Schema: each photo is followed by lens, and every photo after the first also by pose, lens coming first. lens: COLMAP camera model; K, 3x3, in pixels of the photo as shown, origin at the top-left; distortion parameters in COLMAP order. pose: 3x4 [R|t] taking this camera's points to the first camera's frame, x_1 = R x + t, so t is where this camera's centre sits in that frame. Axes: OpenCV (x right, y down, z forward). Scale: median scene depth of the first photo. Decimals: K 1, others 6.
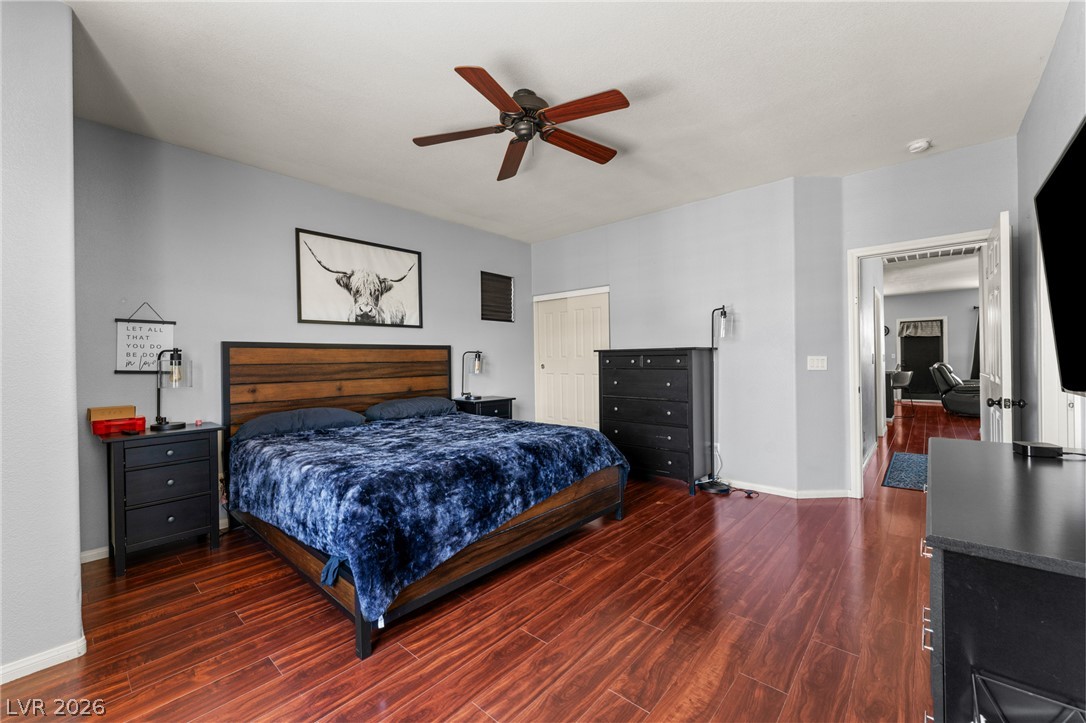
lens RADIAL K [[434.5, 0, 539.0], [0, 434.5, 360.0], [0, 0, 1]] dist [0.001663, 0.000068]
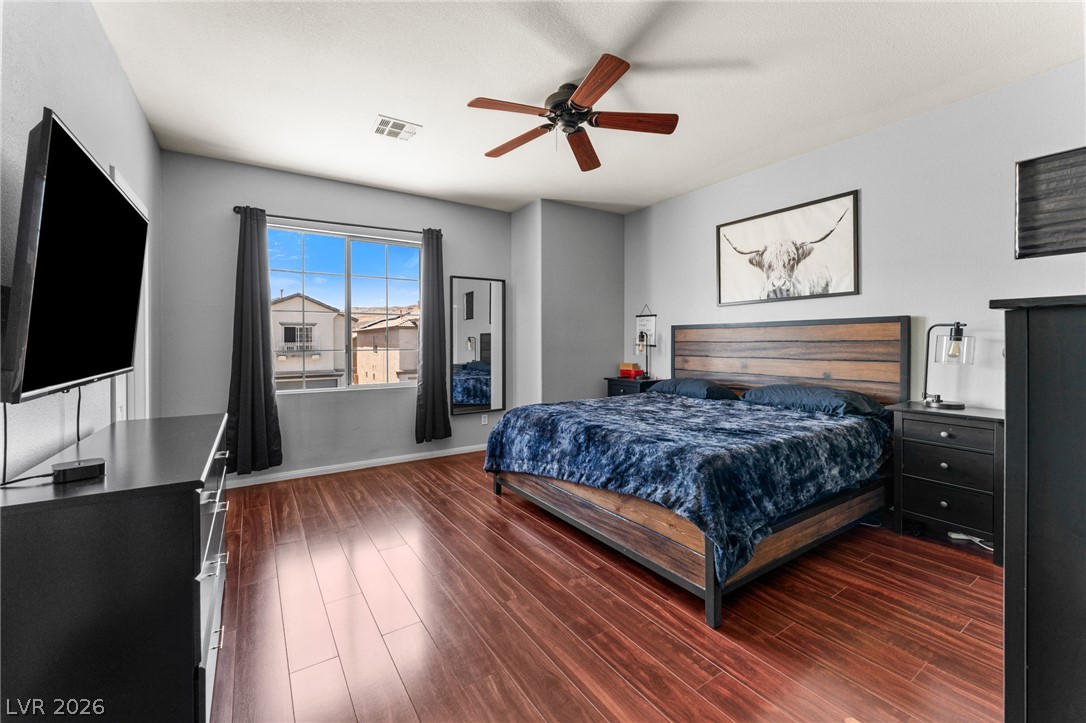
lens RADIAL K [[442.0, 0, 542.8], [0, 442.0, 342.5], [0, 0, 1]] dist [-0.000143, 0.000049]
pose [[-0.251321, 0.016477, -0.967763, 0.641019], [0.006297, 0.999862, 0.015388, -0.009184], [0.967883, -0.002227, -0.251390, 0.753569]]
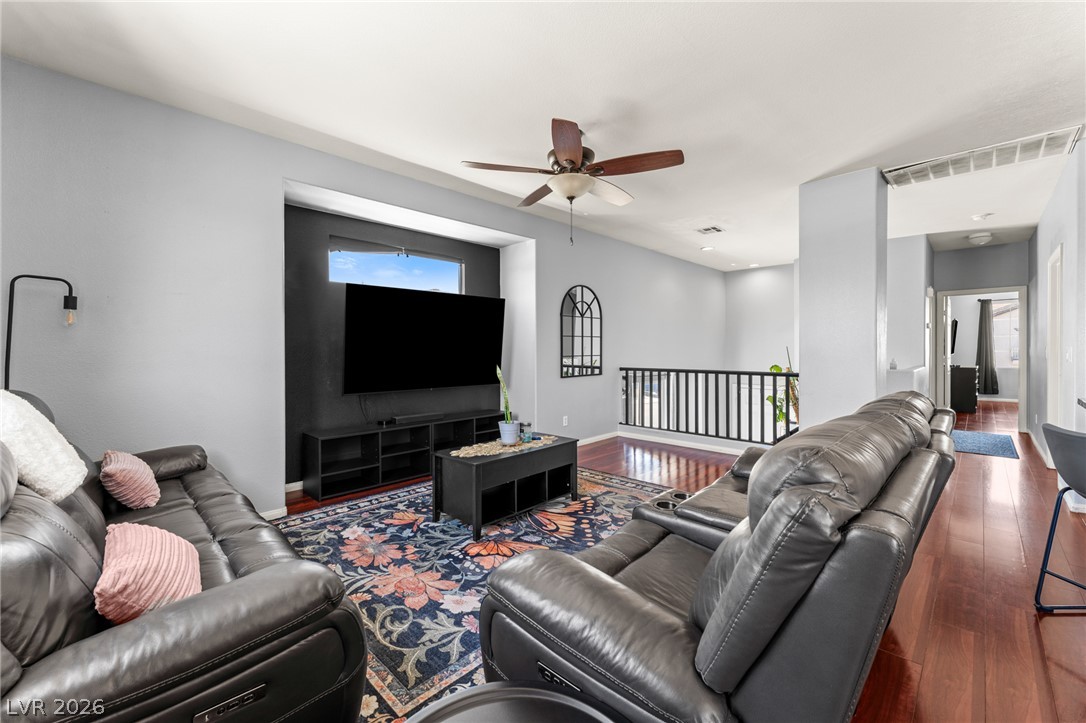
lens RADIAL K [[439.8, 0, 537.0], [0, 439.8, 350.9], [0, 0, 1]] dist [0.002423, 0.000352]
pose [[-0.998254, 0.015800, 0.056911, 2.281059], [0.016029, 0.999865, 0.003566, -0.035680], [-0.056847, 0.004472, -0.998373, 2.559555]]
